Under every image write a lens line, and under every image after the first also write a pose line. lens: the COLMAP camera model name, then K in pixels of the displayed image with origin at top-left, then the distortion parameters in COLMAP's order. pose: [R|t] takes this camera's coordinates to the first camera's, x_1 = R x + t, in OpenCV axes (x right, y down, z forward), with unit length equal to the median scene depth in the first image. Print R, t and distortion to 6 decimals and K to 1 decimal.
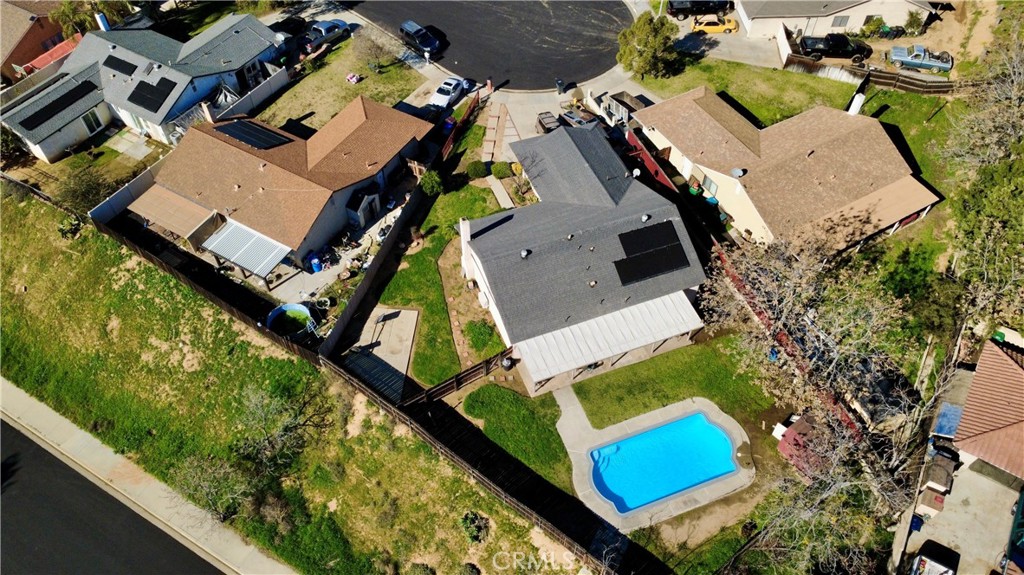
lens RADIAL K [[751.2, 0, 509.9], [0, 751.2, 285.7], [0, 0, 1]] dist [0.005649, -0.005056]
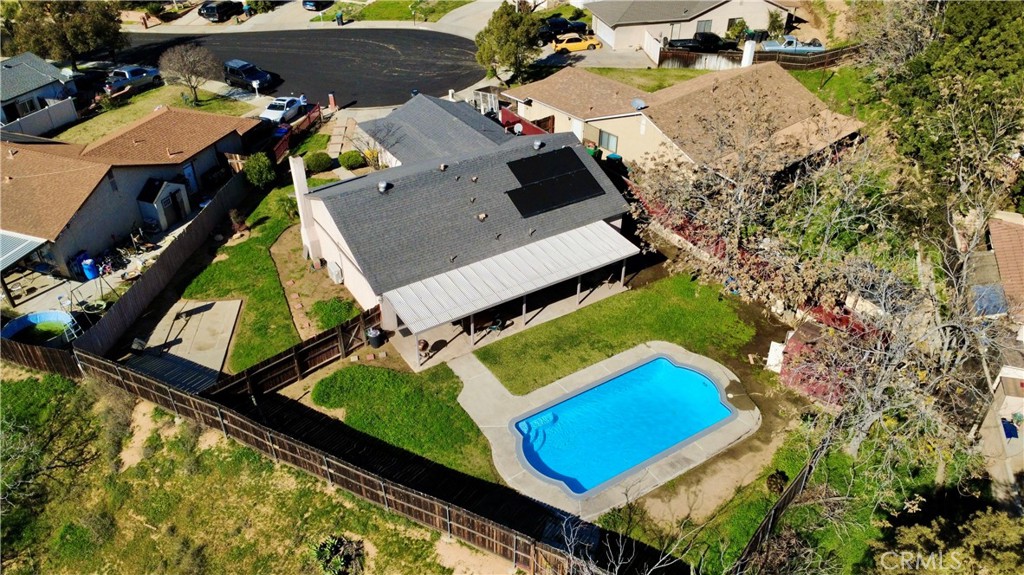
lens RADIAL K [[751.2, 0, 507.5], [0, 751.2, 286.5], [0, 0, 1]] dist [0.005649, -0.005056]
pose [[0.980628, -0.113480, 0.159661, 0.010086], [0.153472, 0.951607, -0.266253, 0.254036], [-0.121720, 0.285598, 0.950588, 0.319082]]
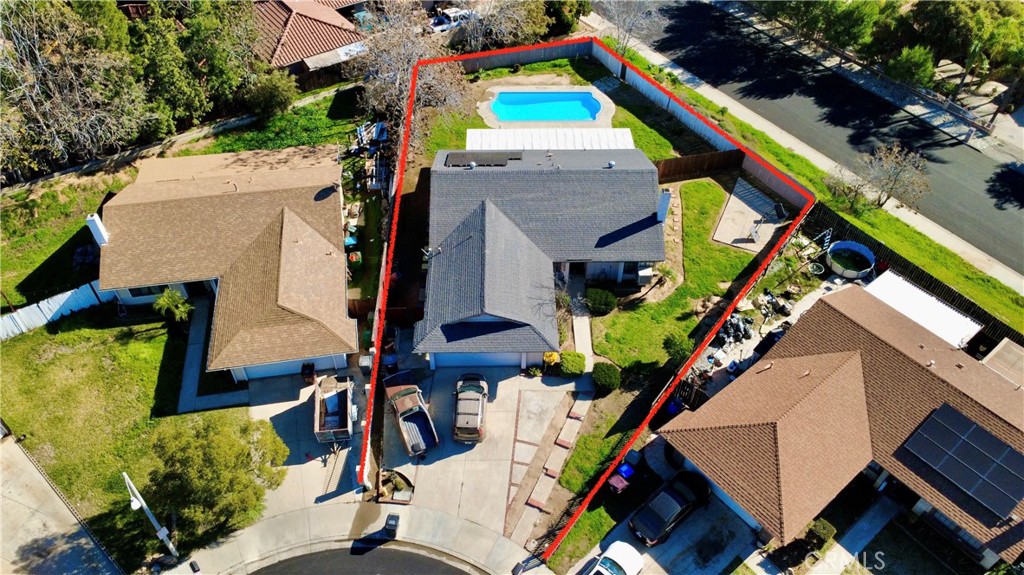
lens RADIAL K [[751.2, 0, 510.0], [0, 751.2, 290.8], [0, 0, 1]] dist [0.005649, -0.005056]
pose [[-0.937546, -0.258463, 0.232819, -0.123820], [0.263162, -0.089290, 0.960611, -1.006385], [-0.227494, 0.961886, 0.151732, 1.015306]]
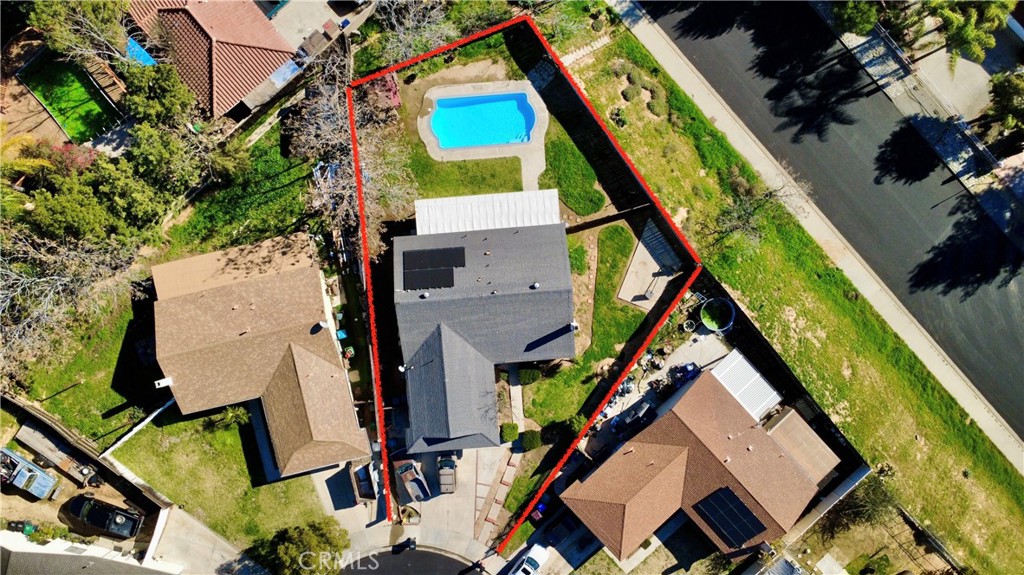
lens RADIAL K [[751.2, 0, 510.8], [0, 751.2, 294.6], [0, 0, 1]] dist [0.005649, -0.005056]
pose [[-0.958056, -0.285911, -0.019563, 0.077539], [0.214956, -0.762084, 0.610755, -0.796577], [-0.189531, 0.580932, 0.791578, 0.041438]]
